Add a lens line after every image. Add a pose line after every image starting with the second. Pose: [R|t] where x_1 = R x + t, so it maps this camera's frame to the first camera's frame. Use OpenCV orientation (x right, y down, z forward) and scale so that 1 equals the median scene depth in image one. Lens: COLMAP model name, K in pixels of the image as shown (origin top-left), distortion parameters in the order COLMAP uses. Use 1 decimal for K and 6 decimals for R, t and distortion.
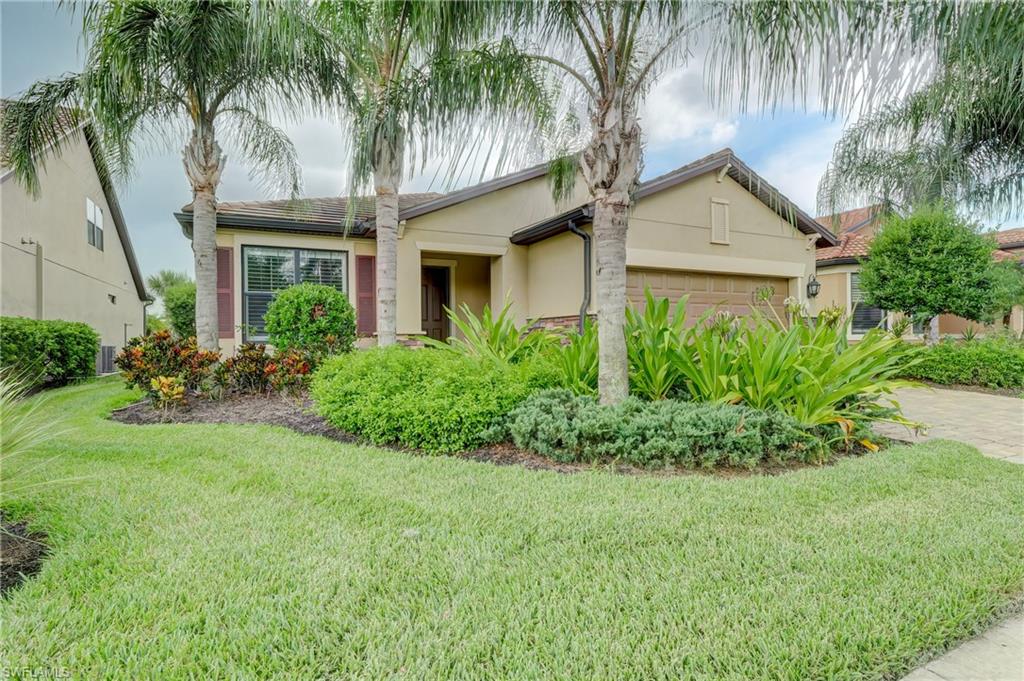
lens RADIAL K [[503.4, 0, 514.0], [0, 503.4, 336.7], [0, 0, 1]] dist [-0.008903, -0.002625]
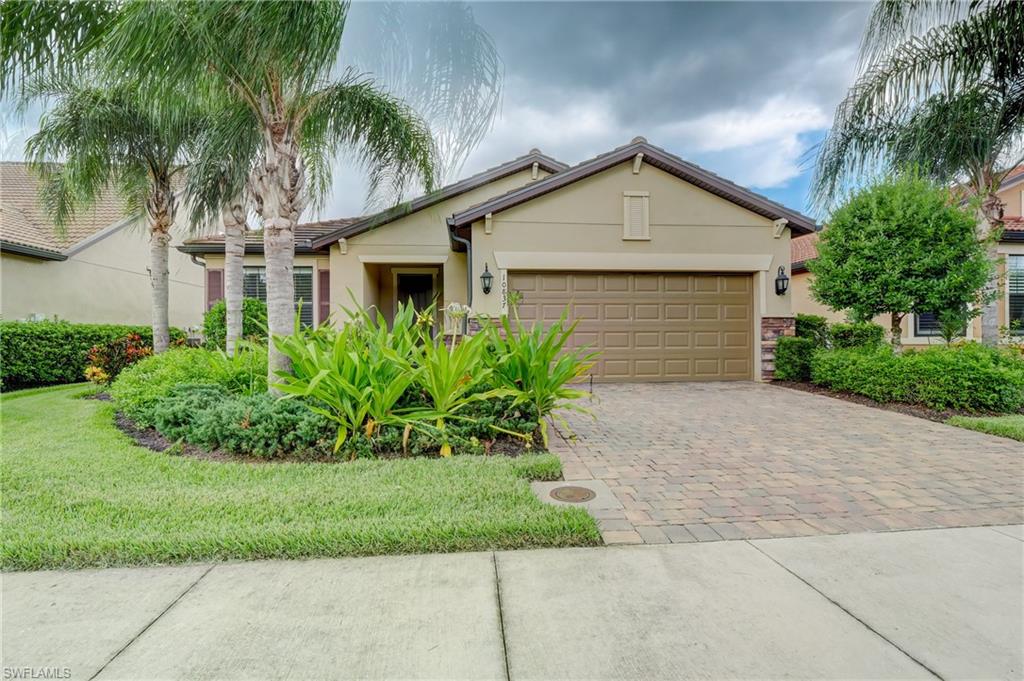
lens RADIAL K [[503.4, 0, 513.6], [0, 503.4, 339.6], [0, 0, 1]] dist [-0.008903, -0.002625]
pose [[0.935980, 0.004722, -0.352022, 0.528871], [-0.002578, 0.999975, 0.006558, -0.006260], [0.352044, -0.005231, 0.935969, 0.048298]]
